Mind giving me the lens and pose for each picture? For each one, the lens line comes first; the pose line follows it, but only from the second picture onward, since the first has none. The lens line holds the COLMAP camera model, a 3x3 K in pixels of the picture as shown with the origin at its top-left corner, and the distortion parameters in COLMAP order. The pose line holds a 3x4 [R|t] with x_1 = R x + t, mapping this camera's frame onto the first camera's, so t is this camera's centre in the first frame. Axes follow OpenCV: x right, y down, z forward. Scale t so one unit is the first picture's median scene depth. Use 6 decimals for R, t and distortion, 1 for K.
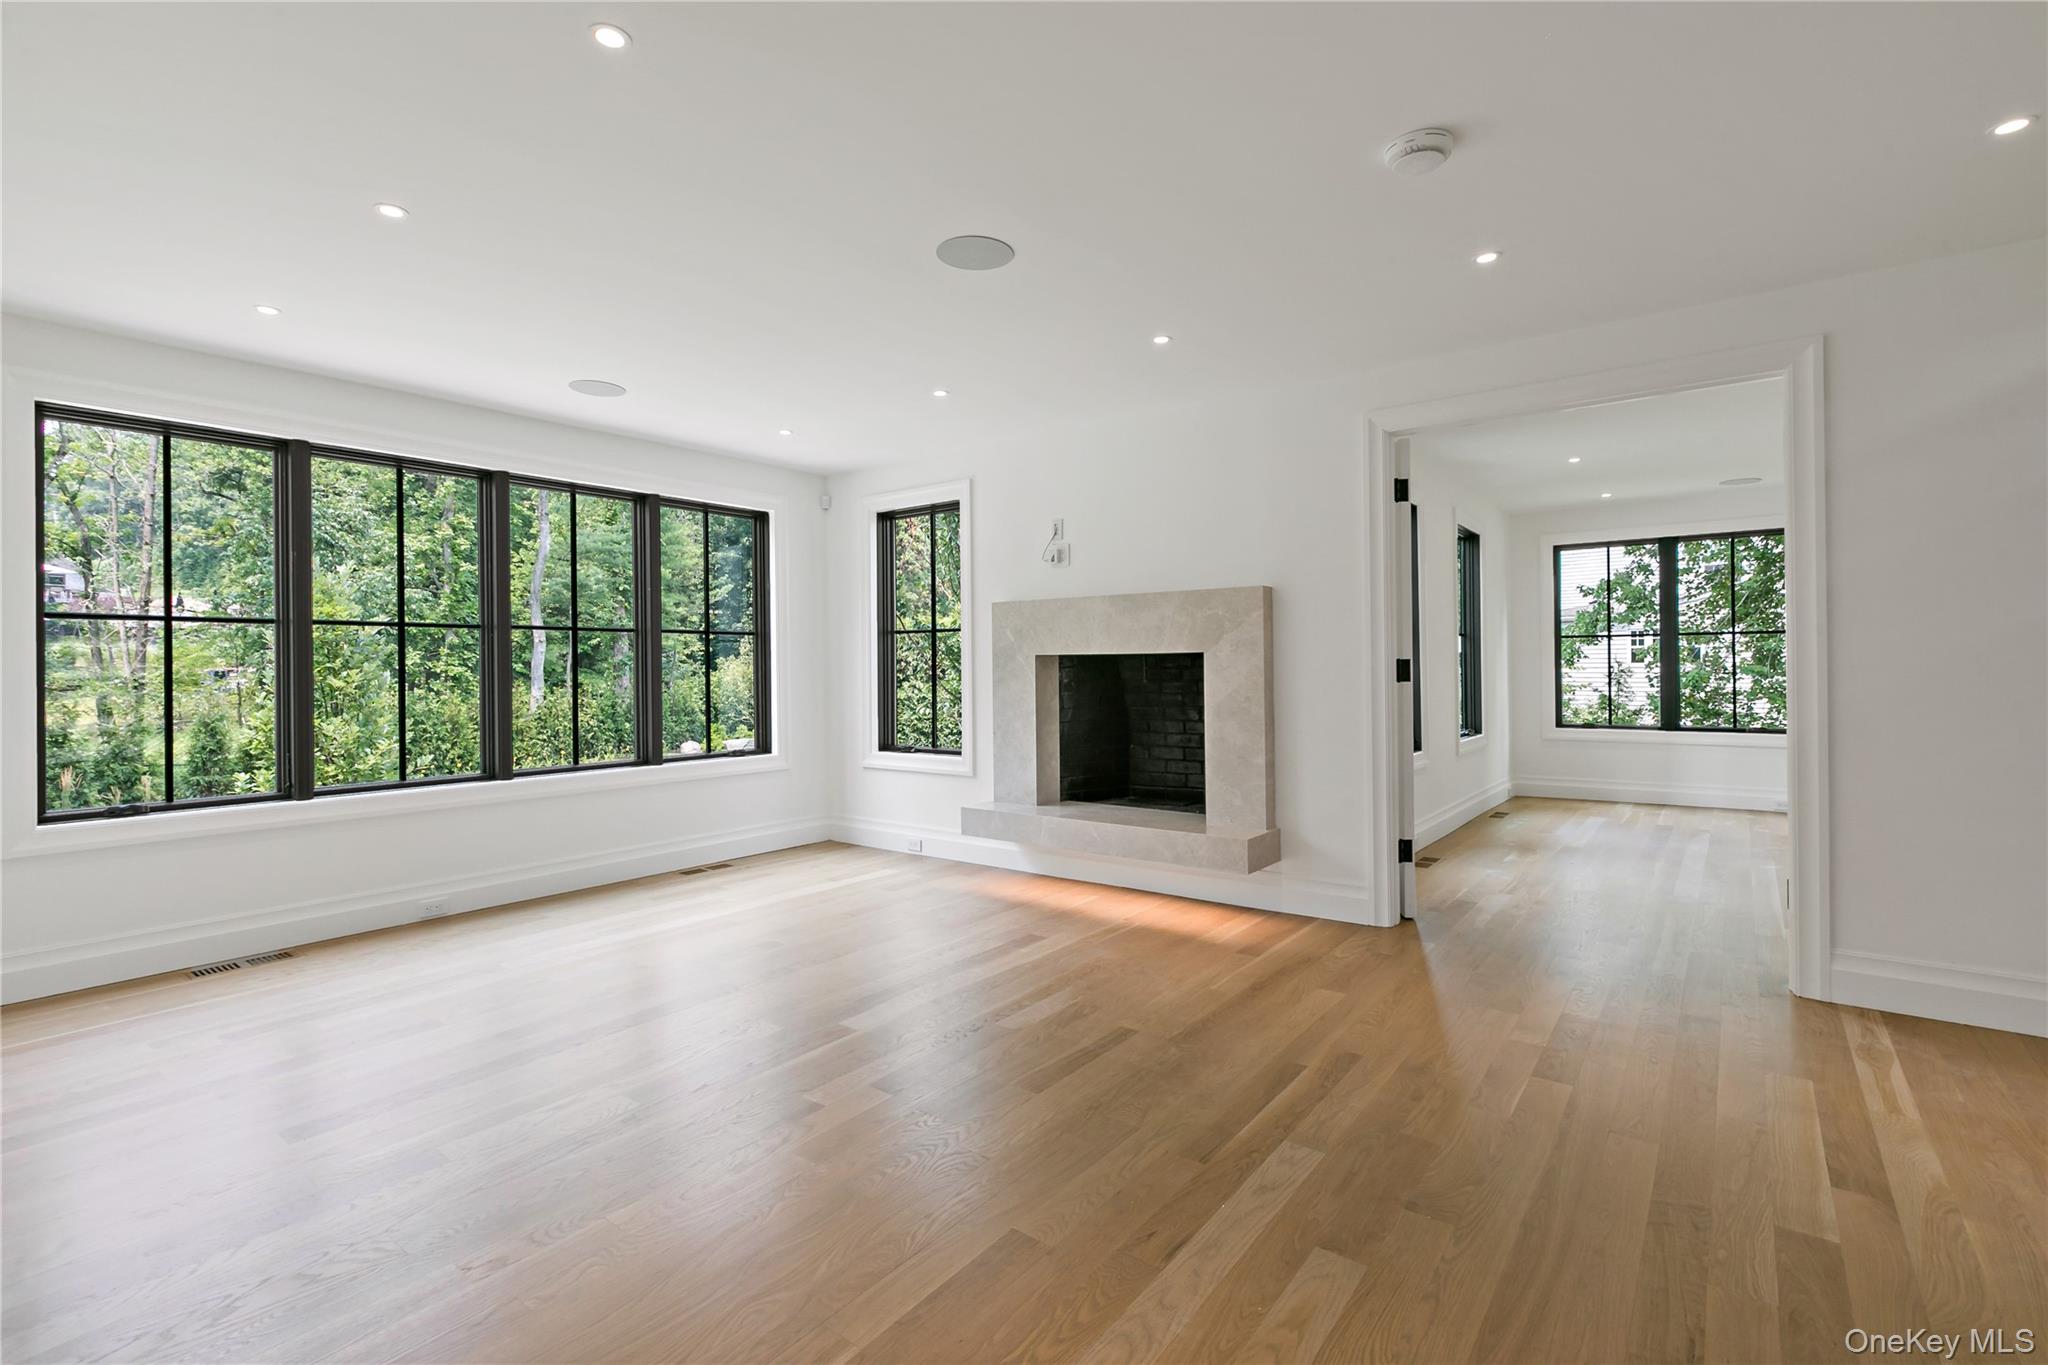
lens RADIAL K [[933.5, 0, 1023.5], [0, 933.5, 669.4], [0, 0, 1]] dist [0.013466, -0.001447]
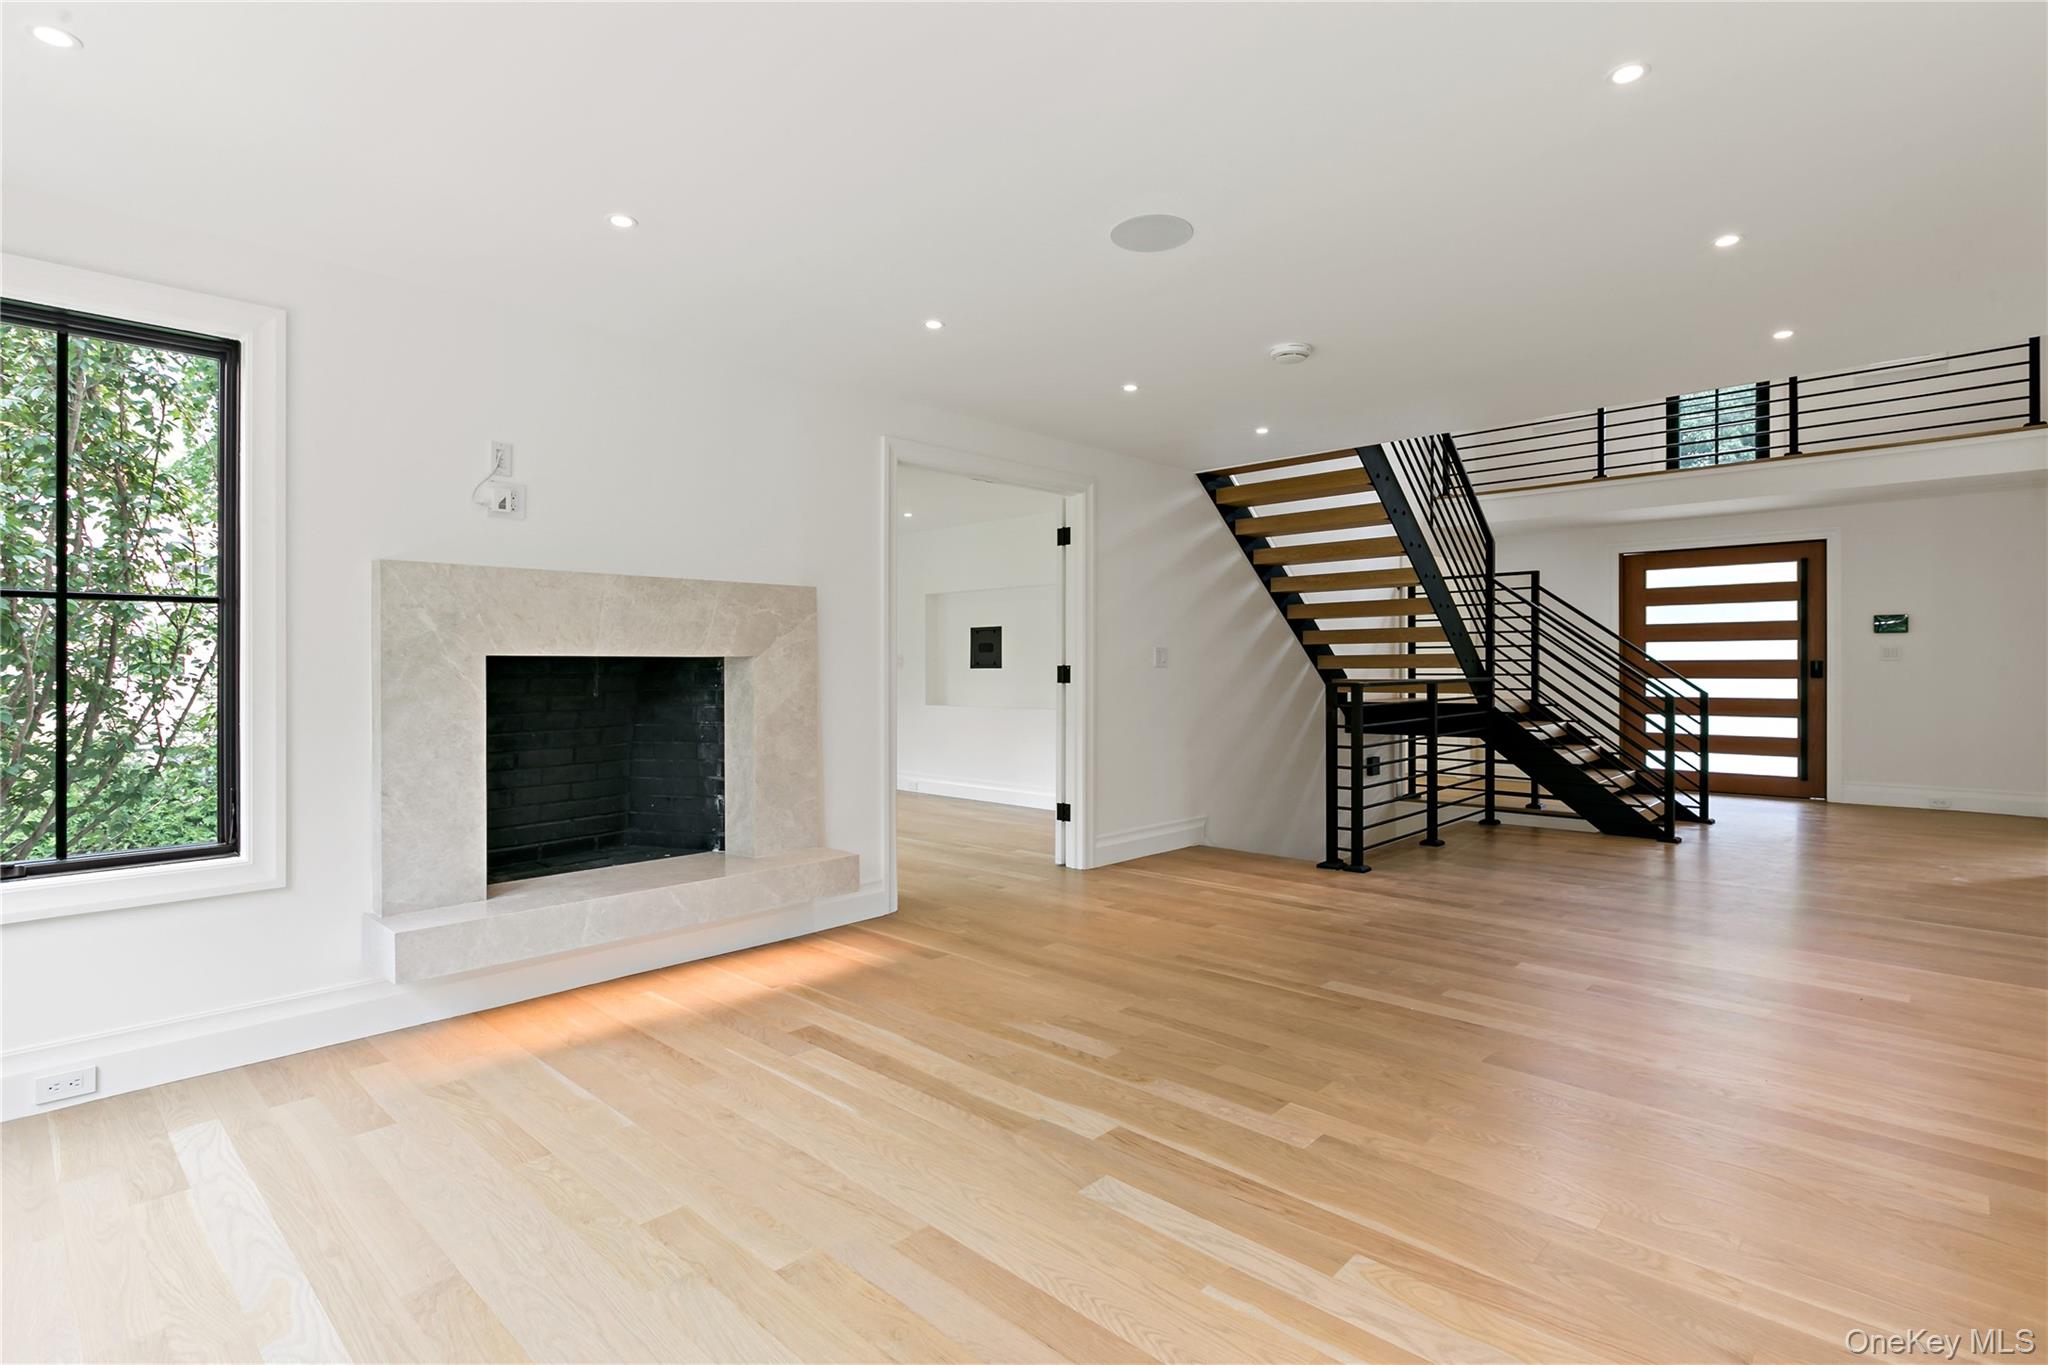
lens RADIAL K [[983.0, 0, 1019.5], [0, 983.0, 672.8], [0, 0, 1]] dist [-0.009819, 0.000359]
pose [[0.118427, 0.006557, 0.992941, -0.993920], [0.014745, 0.999856, -0.008362, 0.011285], [-0.992853, 0.015631, 0.118313, 0.966744]]
